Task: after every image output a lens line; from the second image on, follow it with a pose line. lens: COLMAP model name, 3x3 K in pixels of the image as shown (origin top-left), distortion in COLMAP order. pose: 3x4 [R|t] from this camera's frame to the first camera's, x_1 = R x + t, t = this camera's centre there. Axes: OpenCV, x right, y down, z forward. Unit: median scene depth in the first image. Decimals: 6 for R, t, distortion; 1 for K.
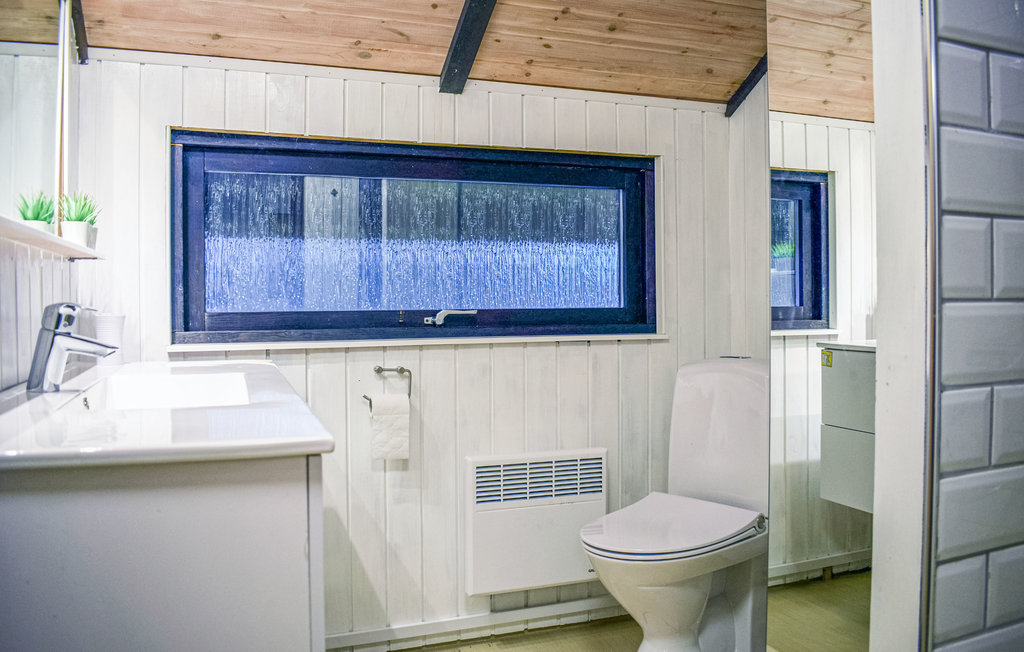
lens RADIAL K [[801.9, 0, 512.0], [0, 801.9, 326.0], [0, 0, 1]] dist [-0.101267, 0.007517]
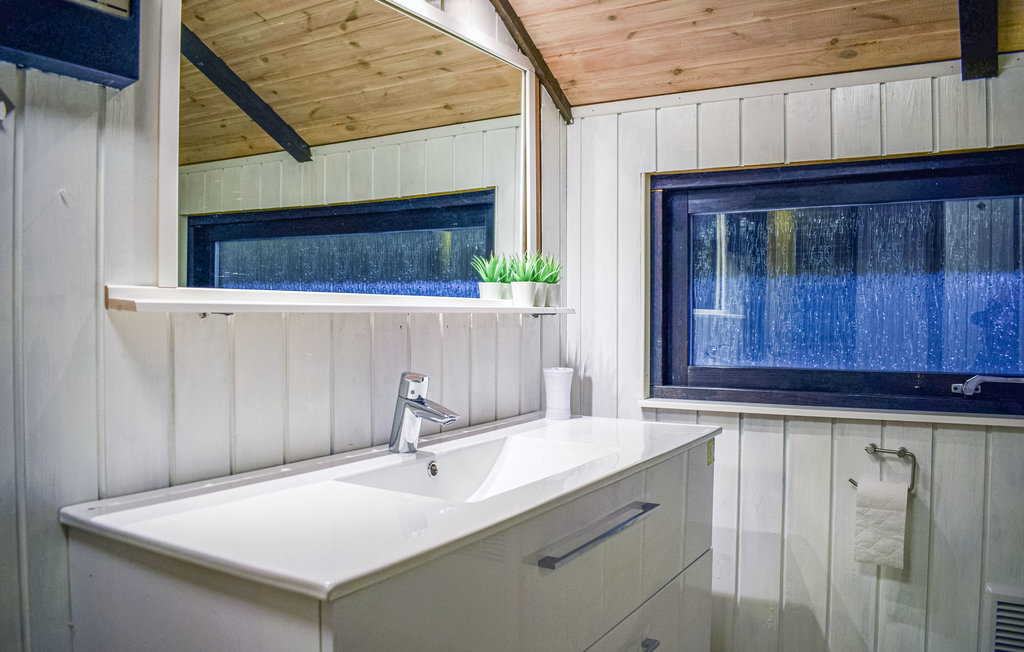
lens RADIAL K [[801.9, 0, 512.0], [0, 801.9, 326.0], [0, 0, 1]] dist [-0.101267, 0.007517]
pose [[0.619204, 0.007614, -0.785194, 0.223579], [-0.037486, 0.999099, -0.019874, -0.038123], [0.784335, 0.041740, 0.618931, 0.252640]]
